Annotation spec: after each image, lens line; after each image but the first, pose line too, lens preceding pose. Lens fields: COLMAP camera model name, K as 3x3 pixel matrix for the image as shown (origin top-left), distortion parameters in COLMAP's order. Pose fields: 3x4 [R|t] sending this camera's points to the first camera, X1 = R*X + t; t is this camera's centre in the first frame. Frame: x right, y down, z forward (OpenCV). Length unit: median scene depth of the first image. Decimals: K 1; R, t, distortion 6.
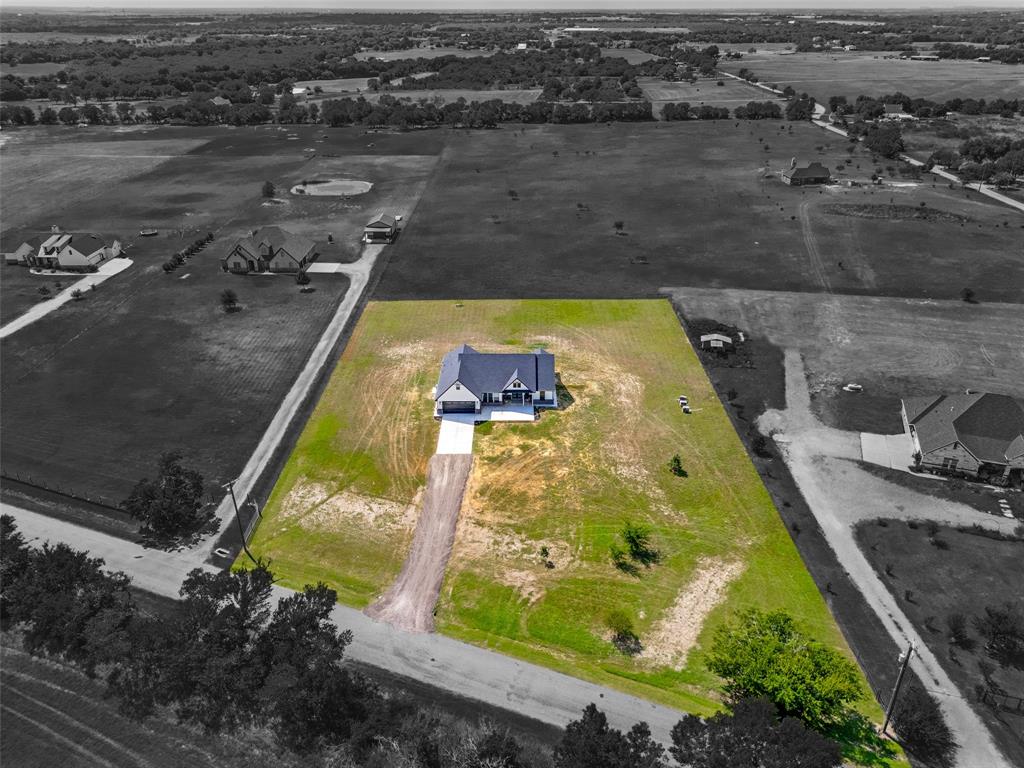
lens RADIAL K [[734.9, 0, 512.0], [0, 734.9, 384.0], [0, 0, 1]] dist [0.095185, -0.121807]
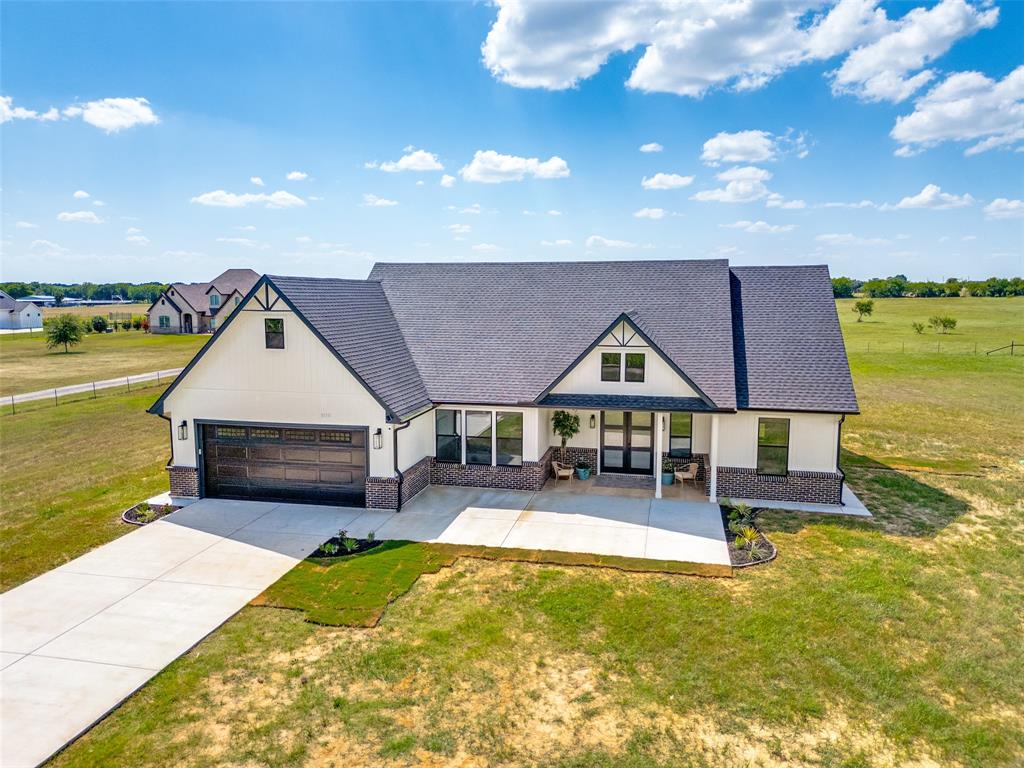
lens RADIAL K [[734.9, 0, 512.0], [0, 734.9, 384.0], [0, 0, 1]] dist [0.095185, -0.121807]
pose [[0.975639, 0.026498, -0.217774, 0.020613], [-0.097949, 0.940857, -0.324338, 0.069421], [0.196300, 0.337767, 0.920532, 0.887017]]
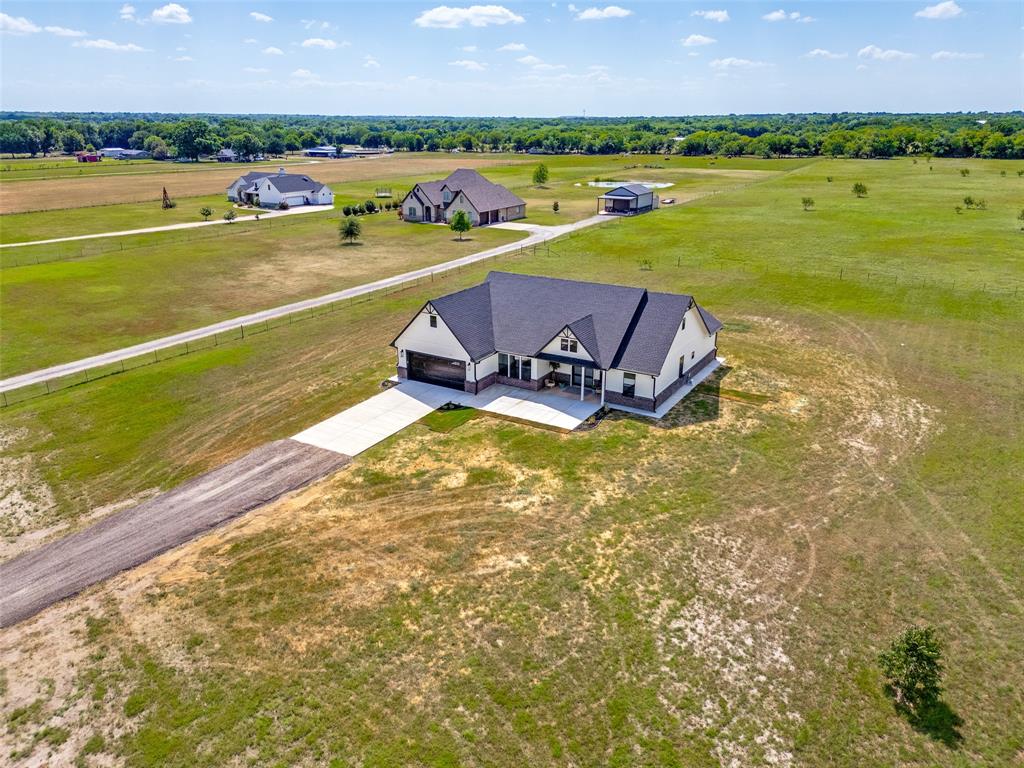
lens RADIAL K [[734.9, 0, 512.0], [0, 734.9, 384.0], [0, 0, 1]] dist [0.095185, -0.121807]
pose [[0.856587, 0.174504, -0.485599, 0.196248], [-0.233352, 0.970354, -0.062923, 0.060259], [0.460223, 0.167214, 0.871914, 0.666643]]
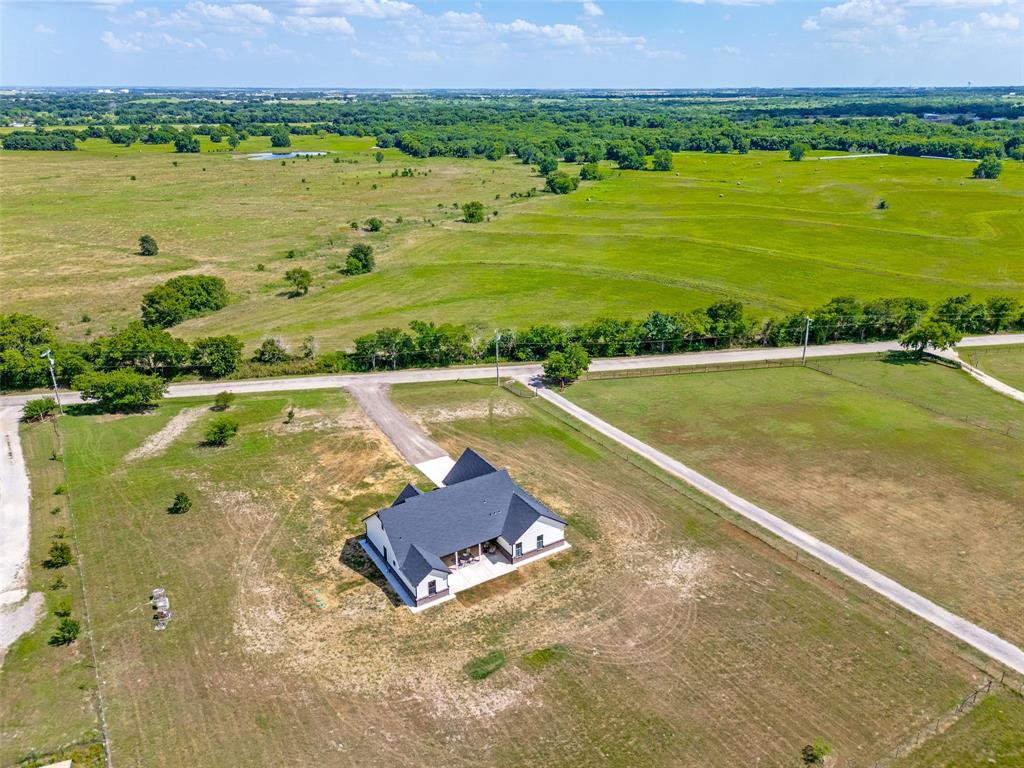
lens RADIAL K [[734.9, 0, 512.0], [0, 734.9, 384.0], [0, 0, 1]] dist [0.095185, -0.121807]
pose [[-0.844751, 0.201465, -0.495791, 0.277487], [-0.239390, 0.686323, 0.686770, -0.636688], [0.478632, 0.698837, -0.531543, 1.444280]]
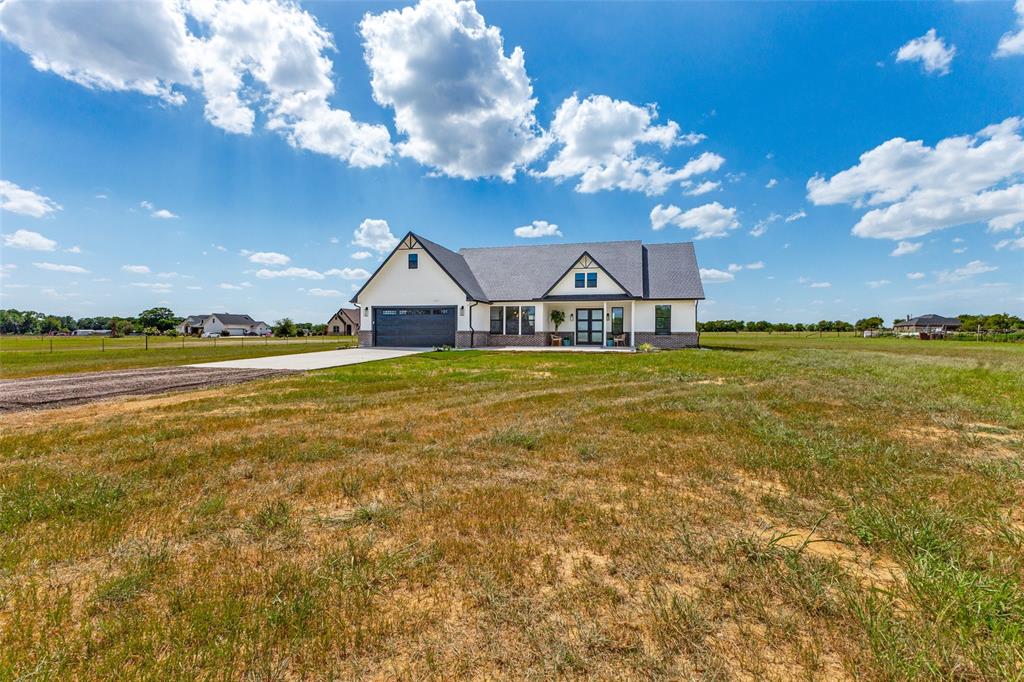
lens RADIAL K [[443.9, 0, 513.5], [0, 443.9, 337.7], [0, 0, 1]] dist [0.011764, -0.000297]
pose [[0.965647, 0.007455, -0.259752, 0.030176], [-0.121775, 0.896020, -0.426989, 0.127032], [0.229560, 0.443952, 0.866146, 0.875130]]
